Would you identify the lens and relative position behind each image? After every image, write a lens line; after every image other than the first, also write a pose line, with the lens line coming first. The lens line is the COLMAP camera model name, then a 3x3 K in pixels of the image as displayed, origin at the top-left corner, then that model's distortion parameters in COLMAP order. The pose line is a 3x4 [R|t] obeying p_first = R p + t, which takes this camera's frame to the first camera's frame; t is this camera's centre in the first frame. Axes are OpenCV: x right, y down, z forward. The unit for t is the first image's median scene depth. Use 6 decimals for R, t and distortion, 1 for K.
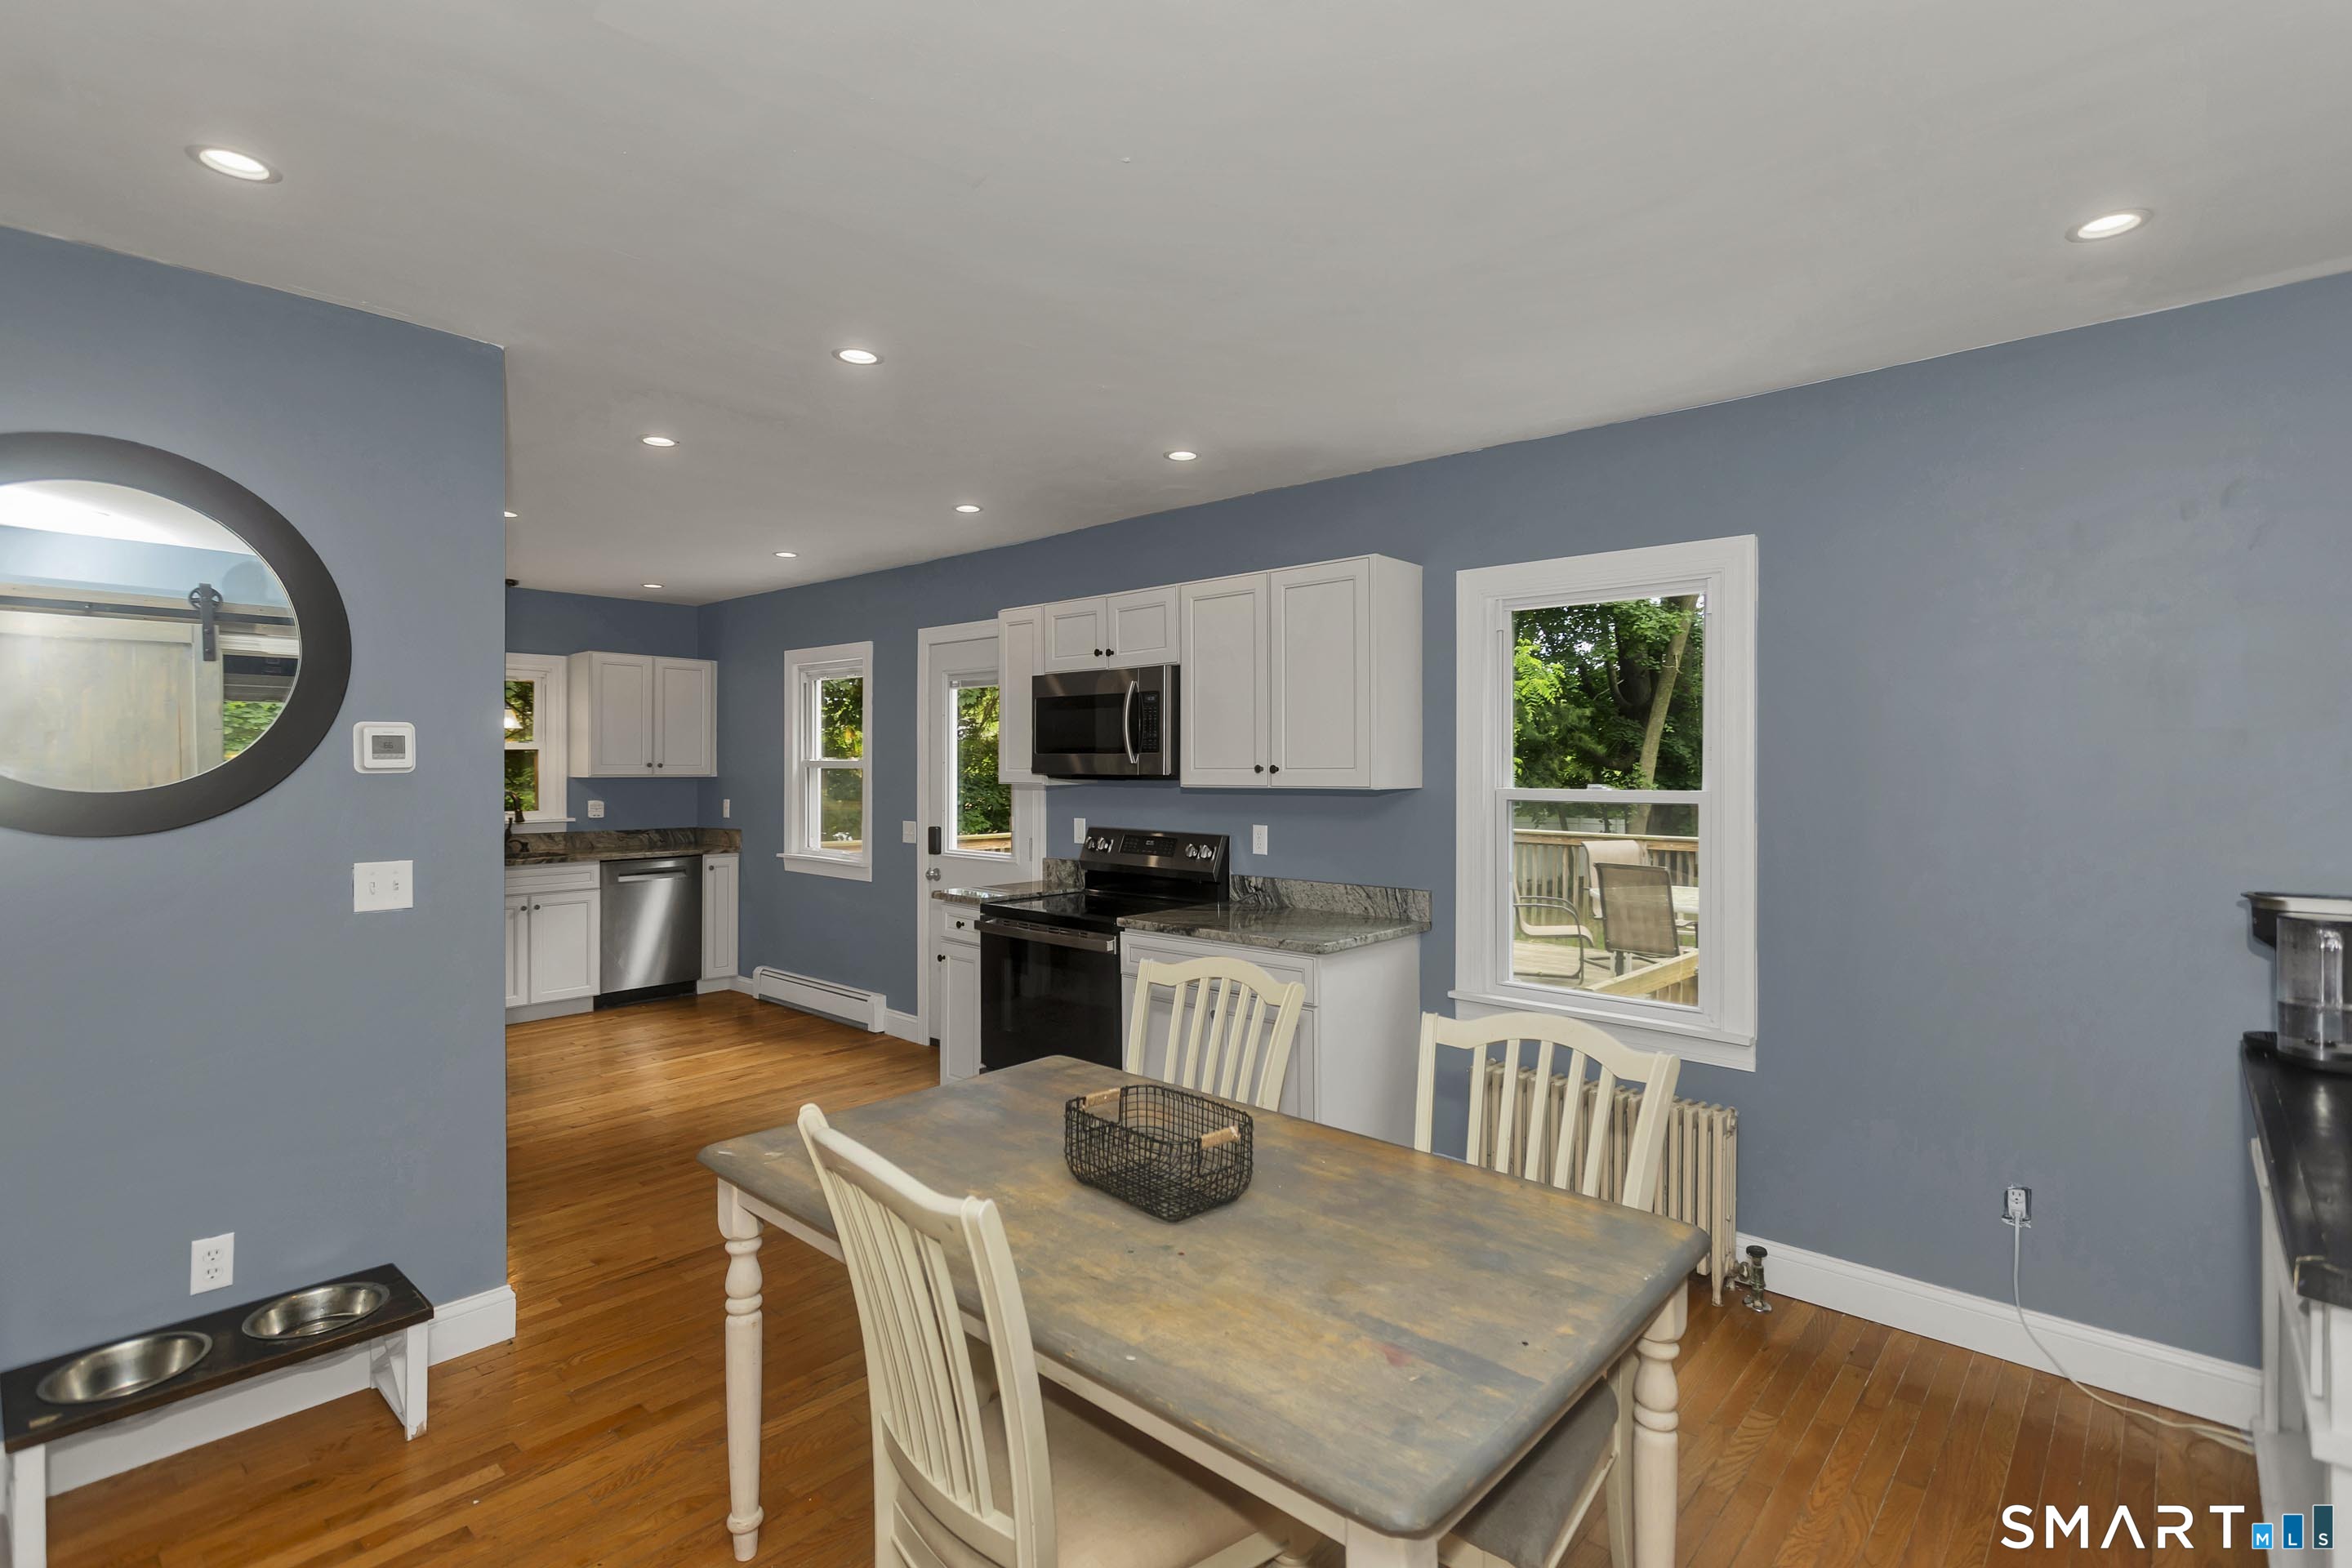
lens RADIAL K [[1108.8, 0, 1175.4], [0, 1108.8, 780.6], [0, 0, 1]] dist [-0.004874, 0.000458]
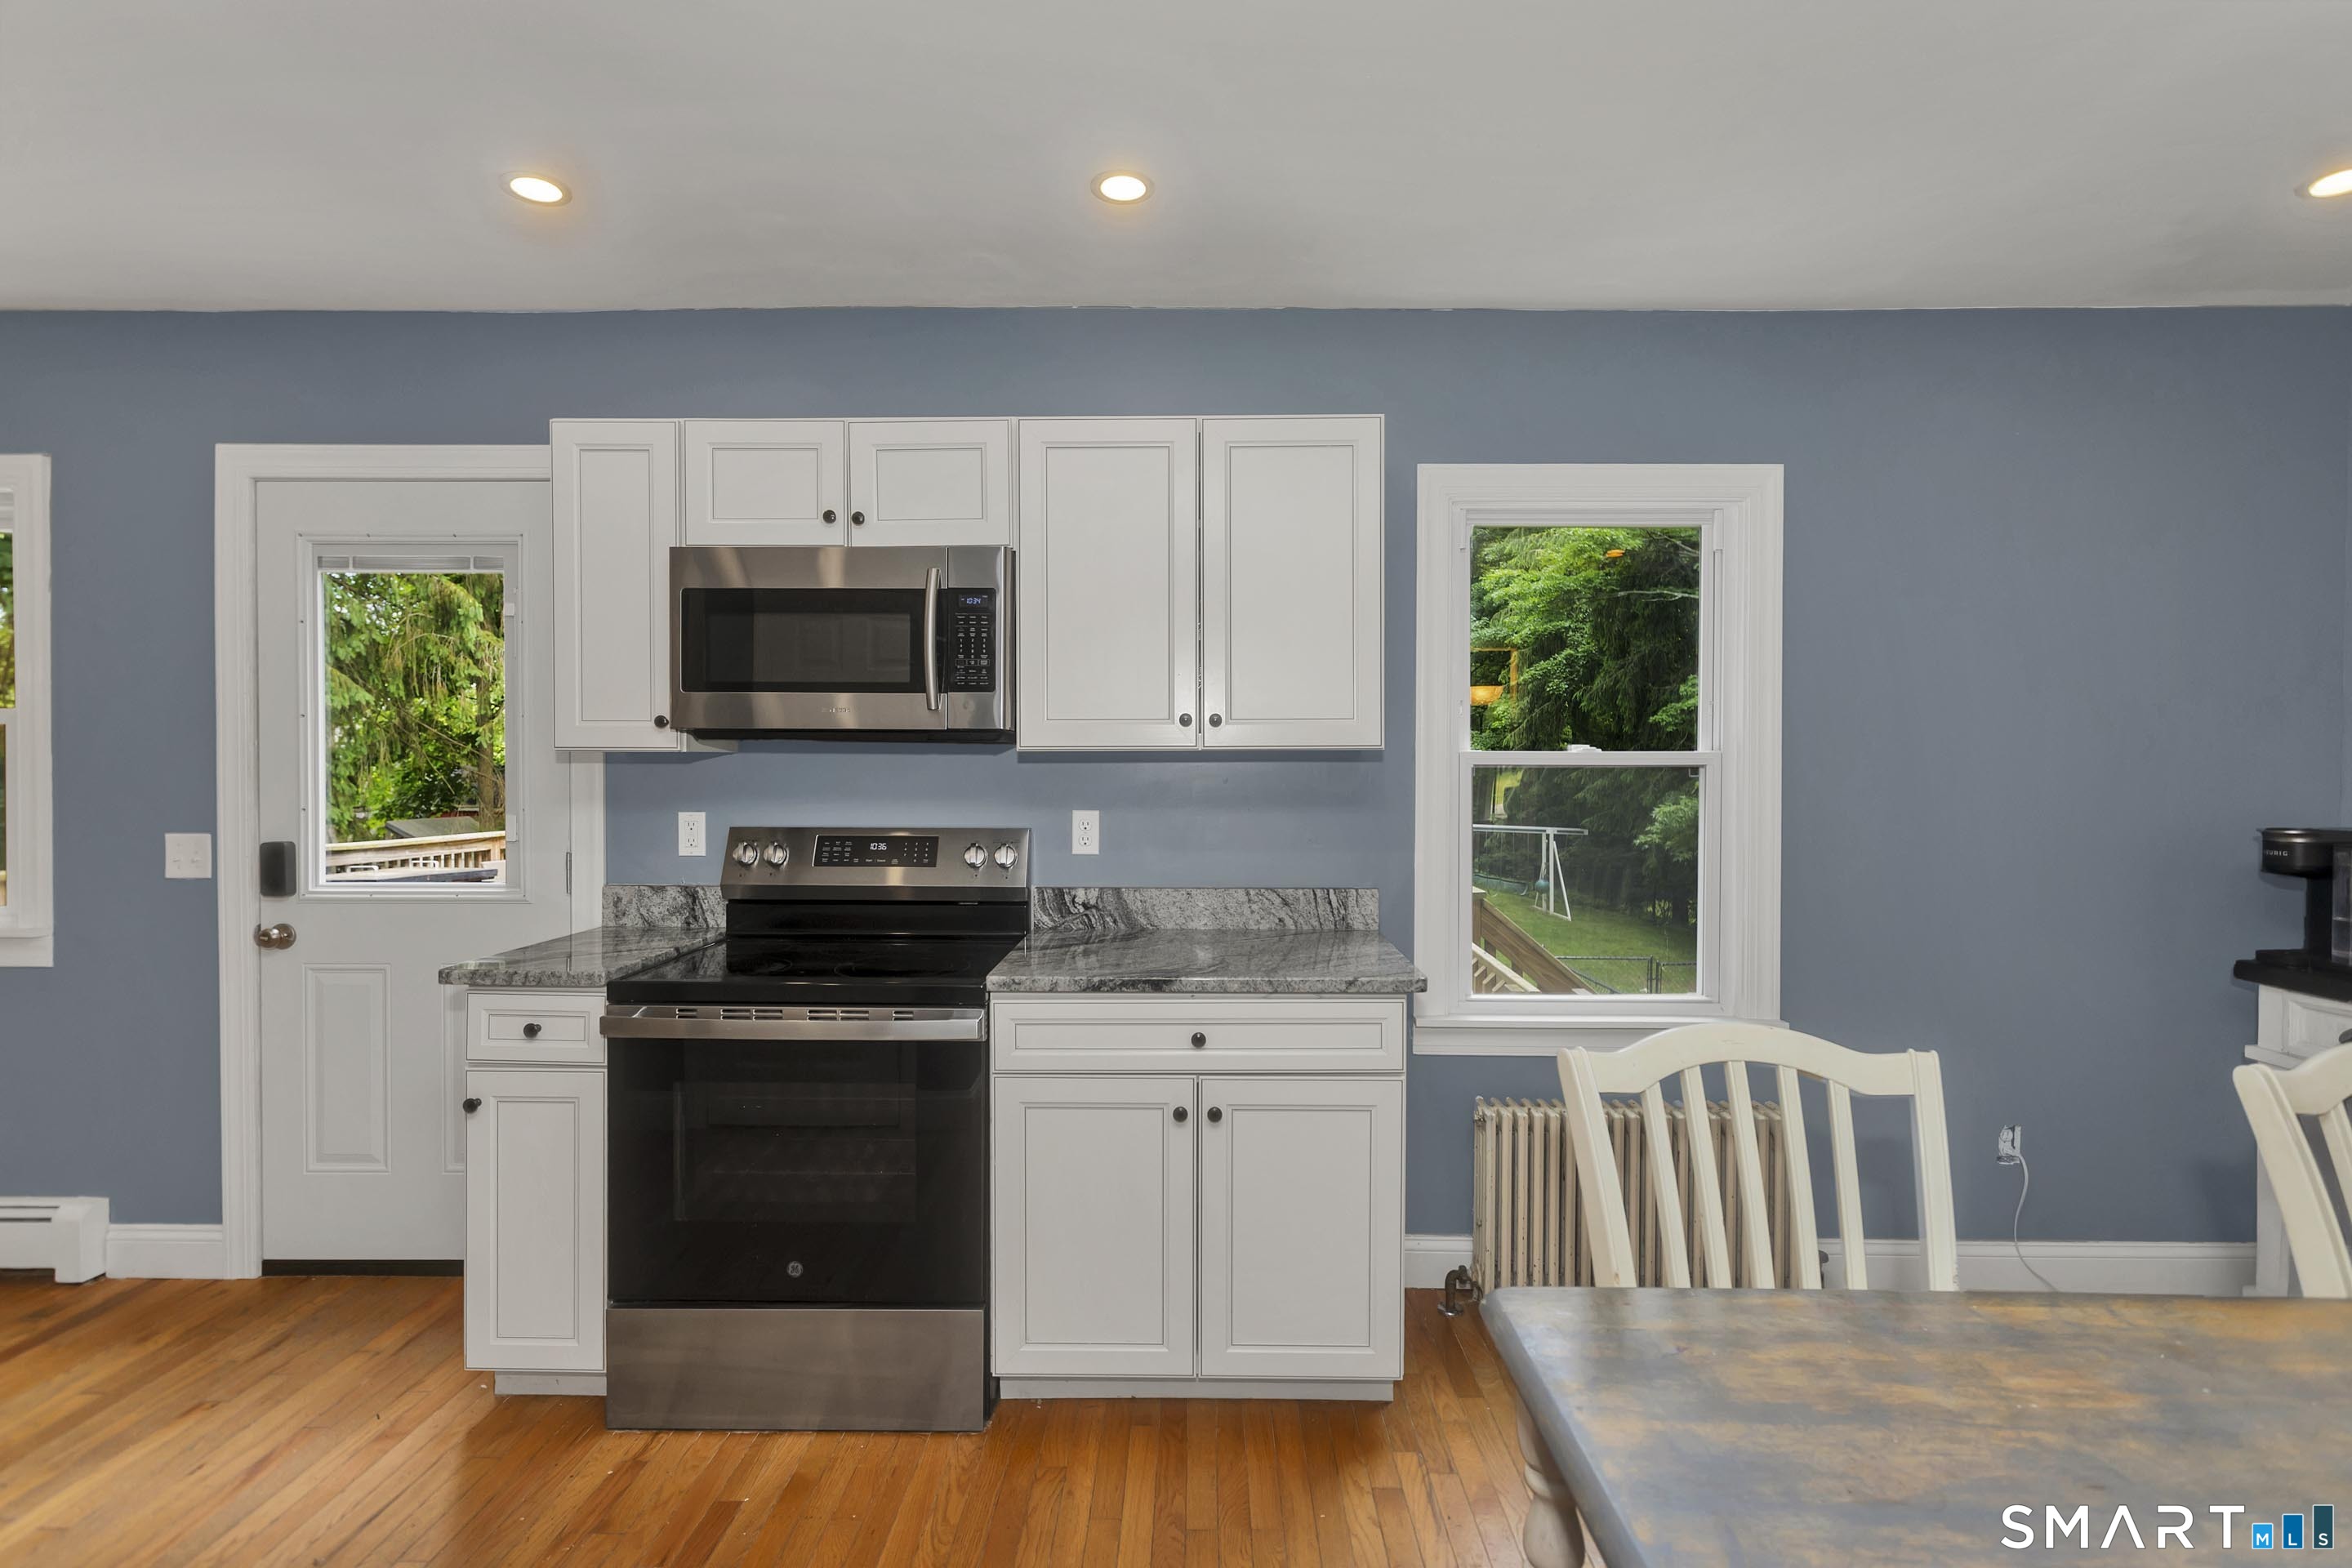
lens RADIAL K [[1108.8, 0, 1179.2], [0, 1108.8, 778.7], [0, 0, 1]] dist [-0.004874, 0.000458]
pose [[0.748048, -0.008289, 0.663592, -0.317963], [0.007568, 0.999964, 0.003959, 0.018743], [-0.663601, 0.002061, 0.748084, 0.458988]]
